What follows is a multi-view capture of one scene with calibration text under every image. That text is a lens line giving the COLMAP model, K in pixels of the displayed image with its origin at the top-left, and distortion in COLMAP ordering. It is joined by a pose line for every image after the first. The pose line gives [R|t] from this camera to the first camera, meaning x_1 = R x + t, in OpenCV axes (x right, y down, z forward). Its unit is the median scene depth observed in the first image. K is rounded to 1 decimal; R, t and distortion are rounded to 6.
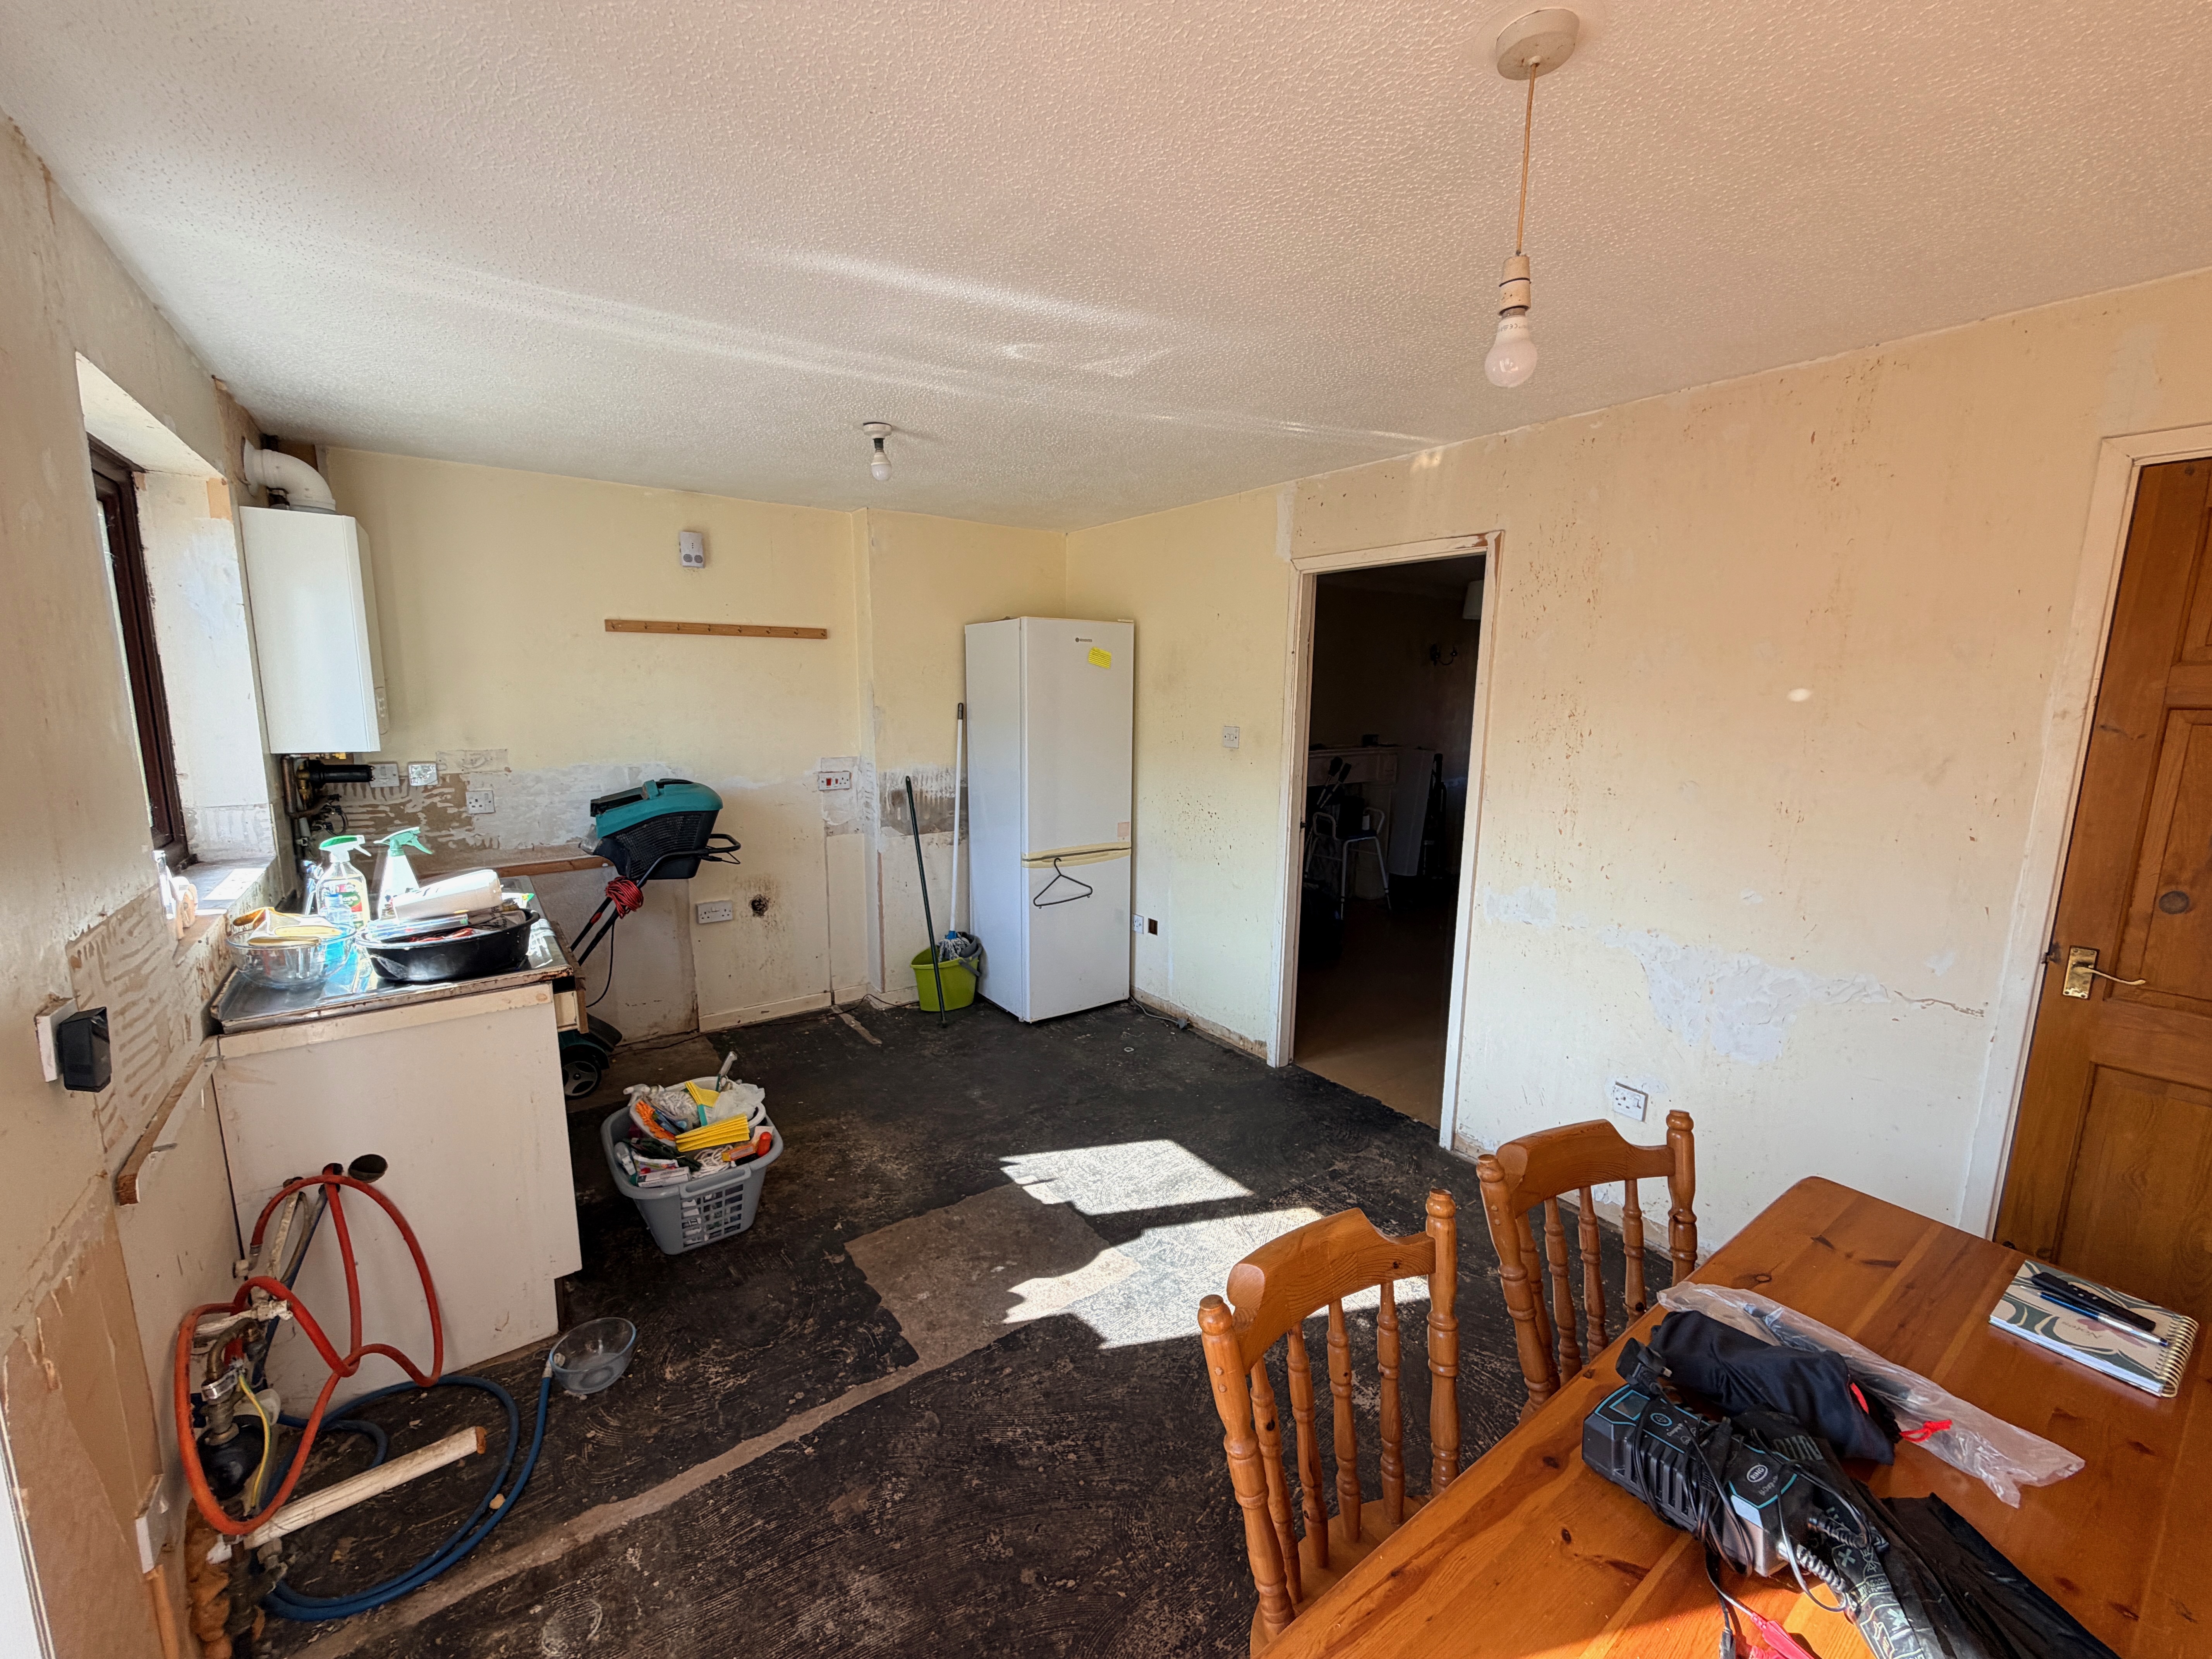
lens RADIAL K [[883.2, 0, 1097.8], [0, 883.2, 830.3], [0, 0, 1]] dist [-0.001860, 0.000218]
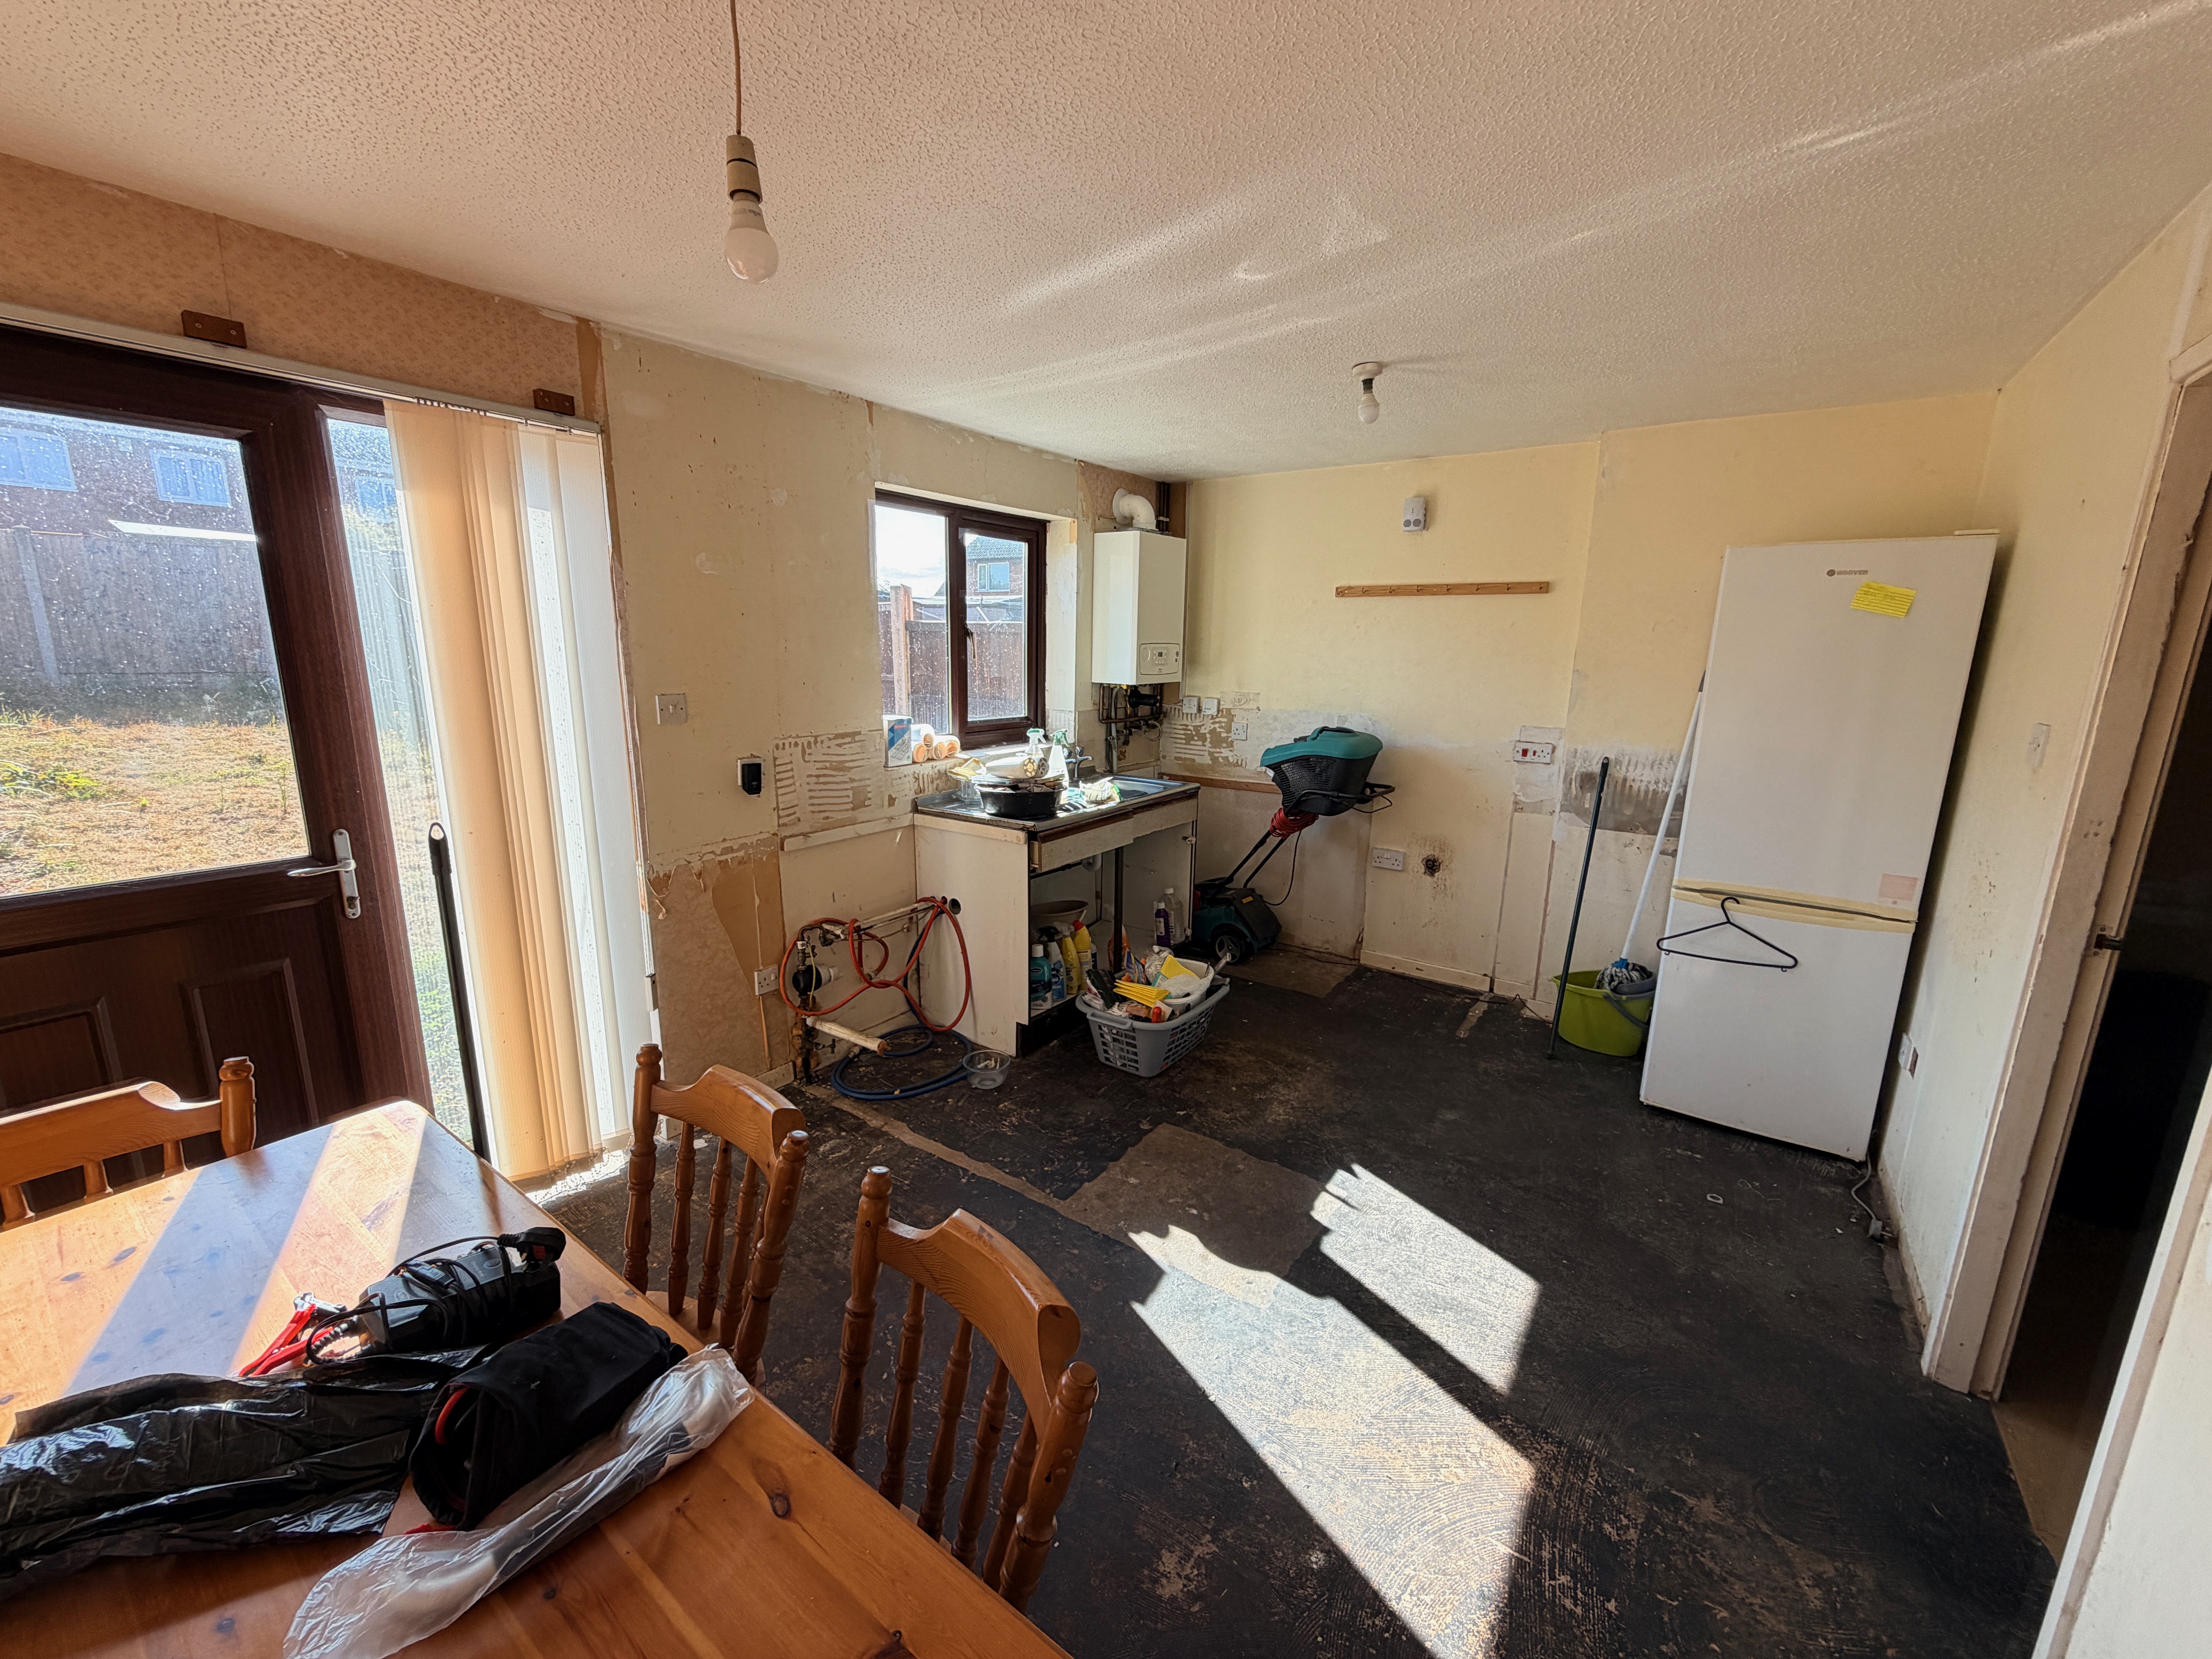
lens RADIAL K [[883.2, 0, 1097.8], [0, 883.2, 830.3], [0, 0, 1]] dist [-0.001860, 0.000218]
pose [[0.315656, 0.193029, -0.929033, 0.514091], [-0.165657, 0.975264, 0.146349, -0.045943], [0.934301, 0.107705, 0.339824, 0.360269]]
